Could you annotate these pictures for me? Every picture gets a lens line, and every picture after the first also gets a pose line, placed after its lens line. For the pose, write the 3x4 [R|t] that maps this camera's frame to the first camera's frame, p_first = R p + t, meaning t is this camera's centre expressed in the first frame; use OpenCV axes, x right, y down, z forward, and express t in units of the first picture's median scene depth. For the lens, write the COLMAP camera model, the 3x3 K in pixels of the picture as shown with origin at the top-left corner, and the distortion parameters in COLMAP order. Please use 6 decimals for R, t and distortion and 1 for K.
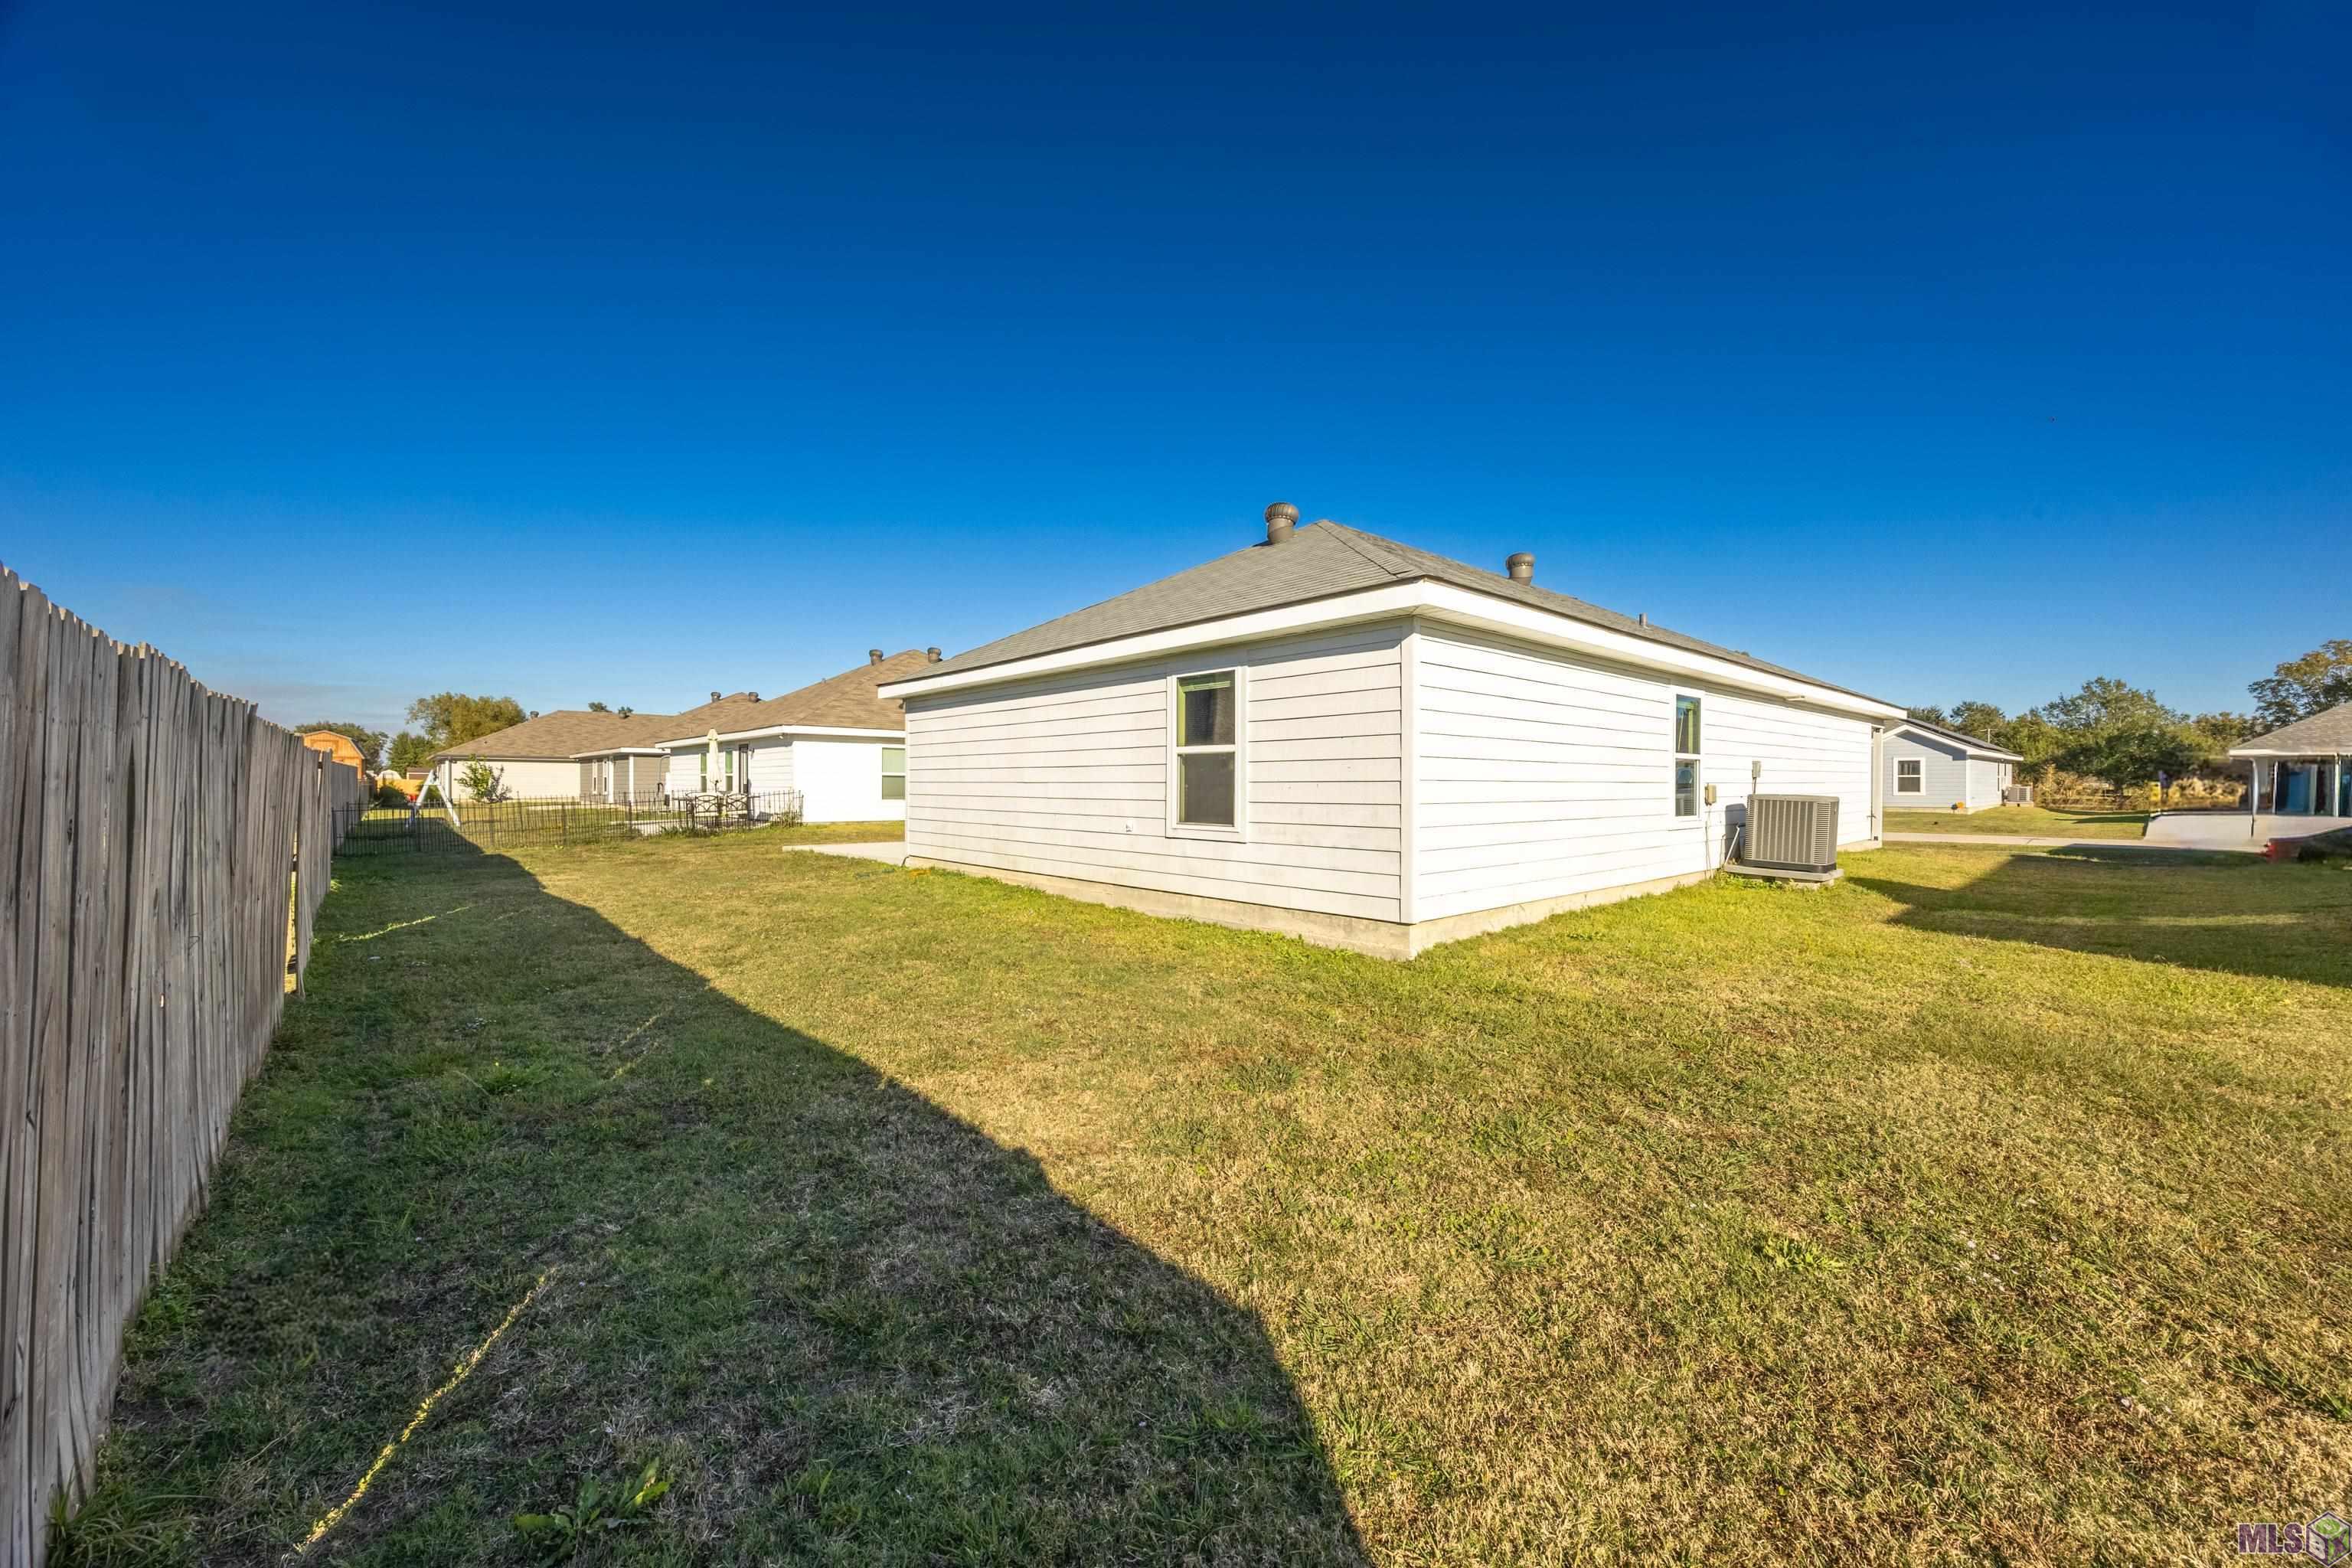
lens RADIAL K [[893.4, 0, 1174.1], [0, 893.4, 776.6], [0, 0, 1]] dist [-0.000201, -0.000290]
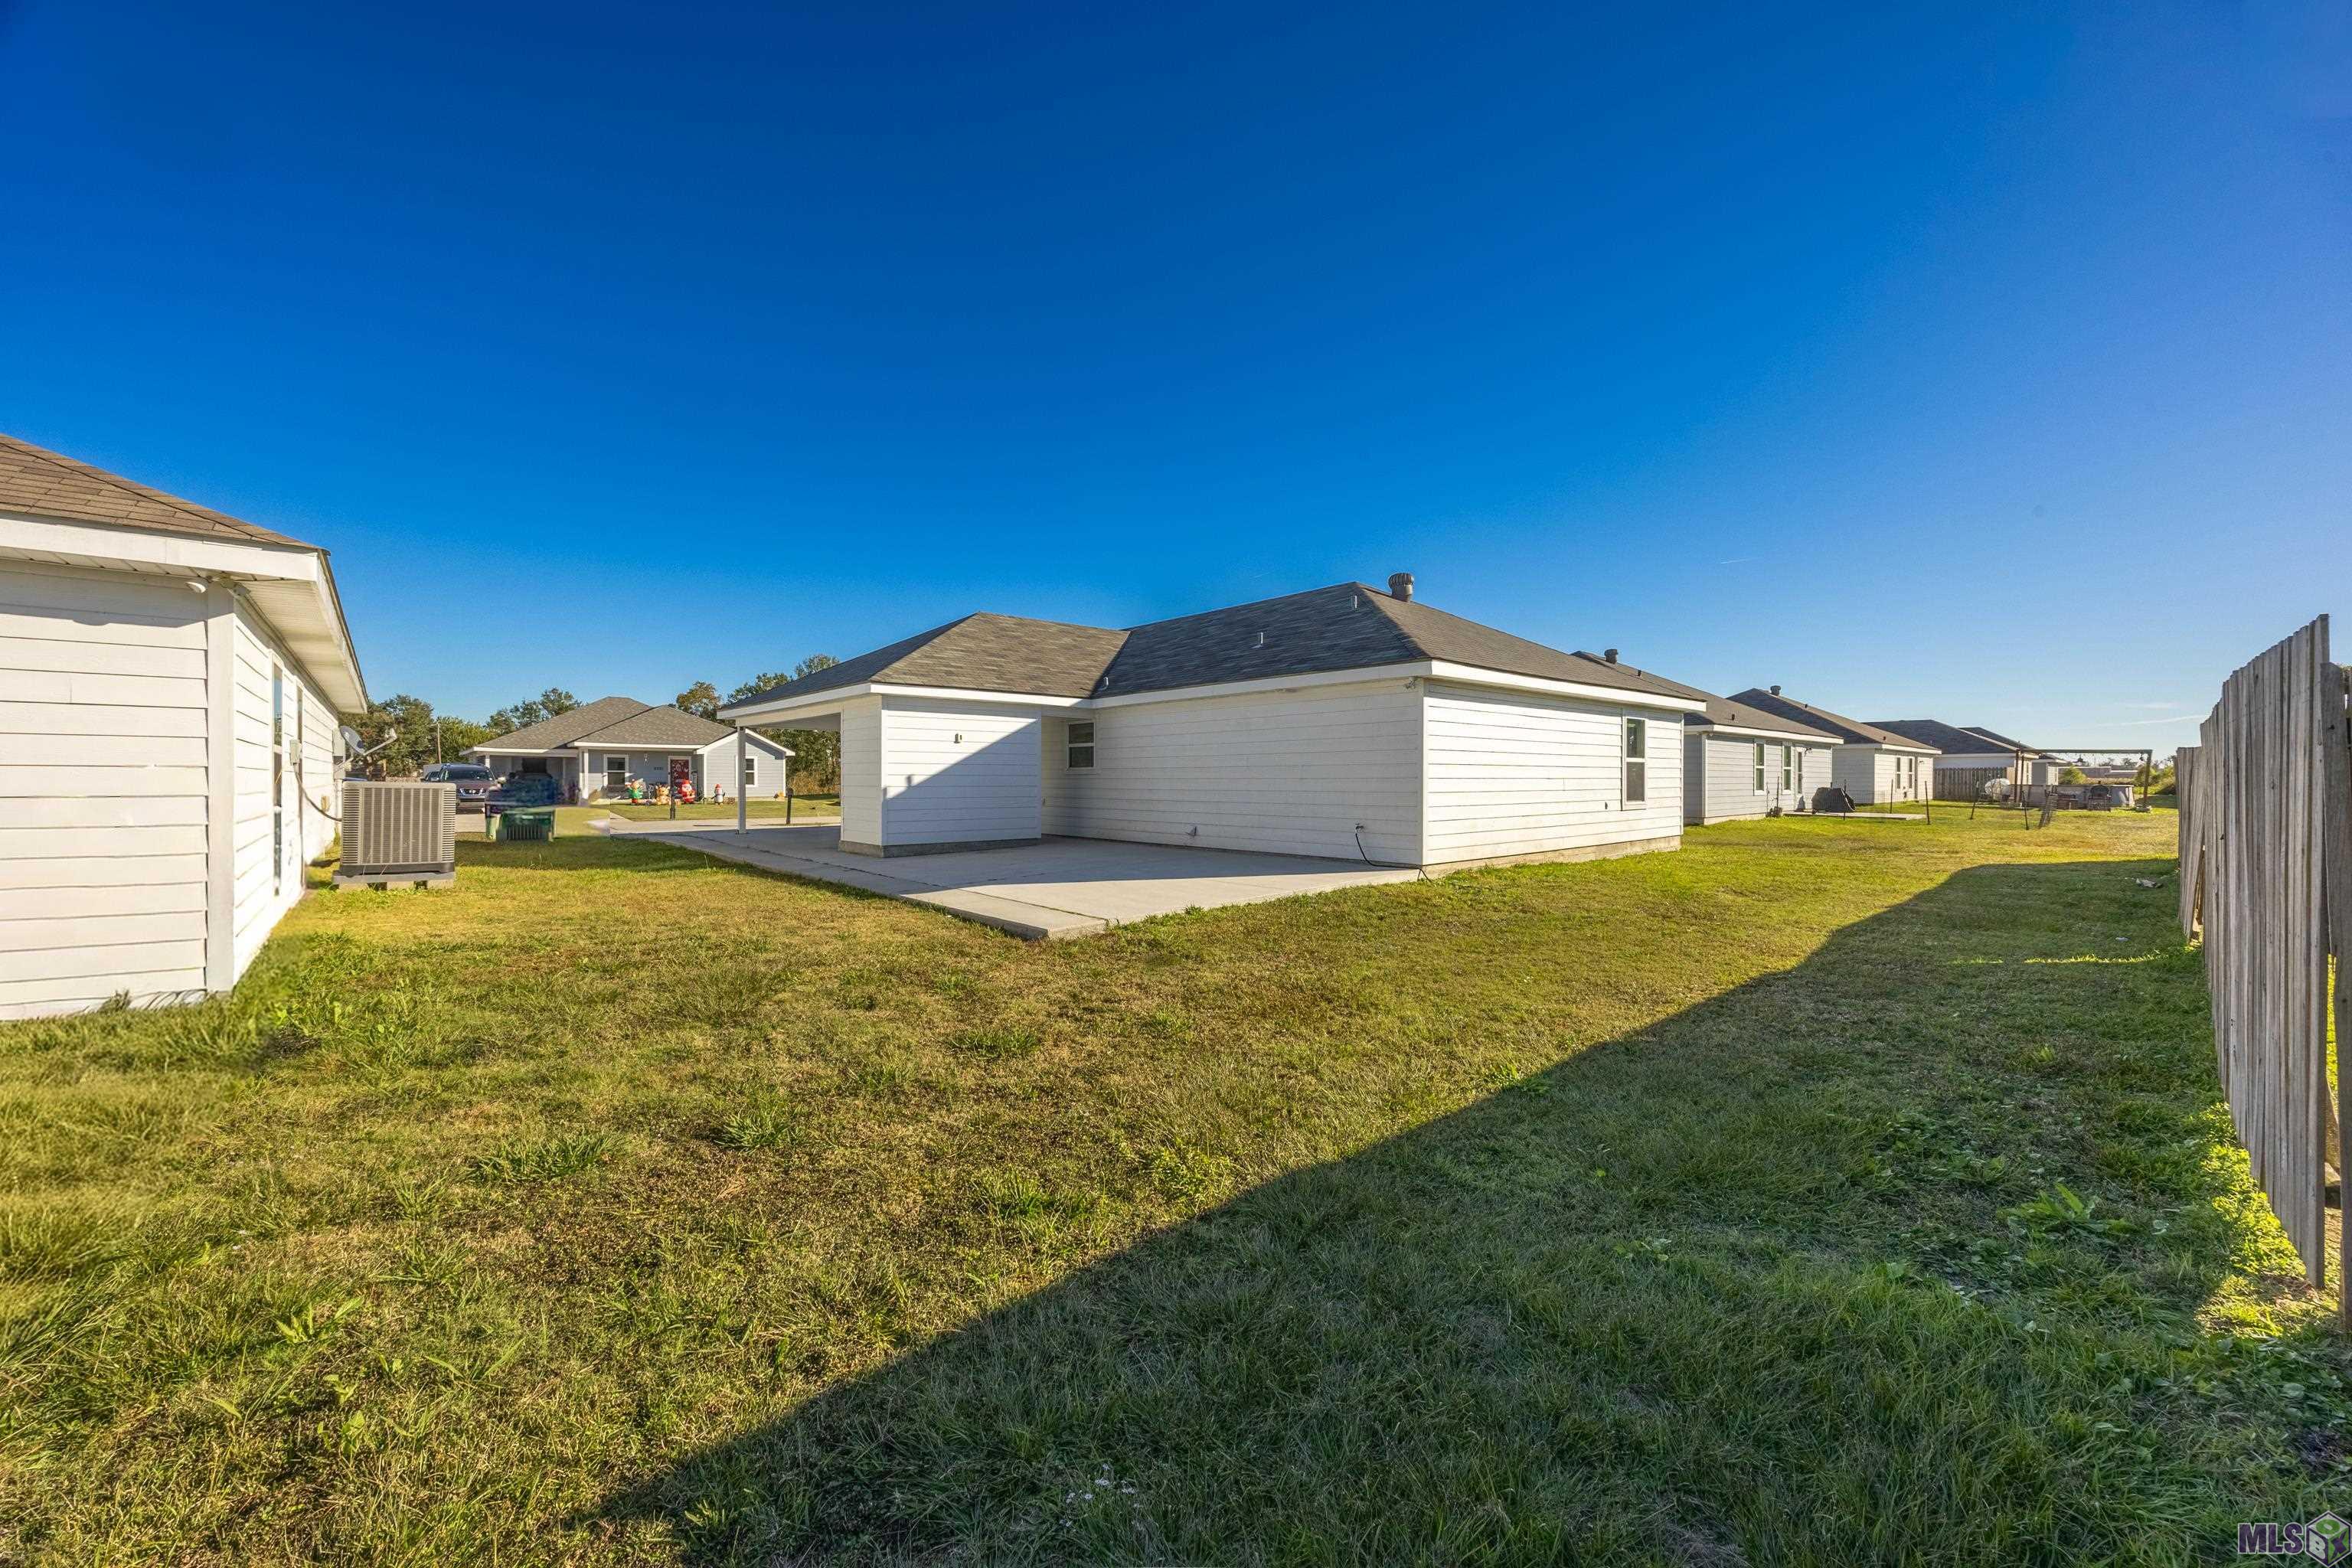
lens RADIAL K [[893.4, 0, 1174.0], [0, 893.4, 778.7], [0, 0, 1]] dist [-0.000201, -0.000290]
pose [[0.019120, -0.000420, 0.999817, -1.306463], [-0.009703, 0.999953, 0.000606, 0.010449], [-0.999770, -0.009713, 0.019115, 1.396863]]
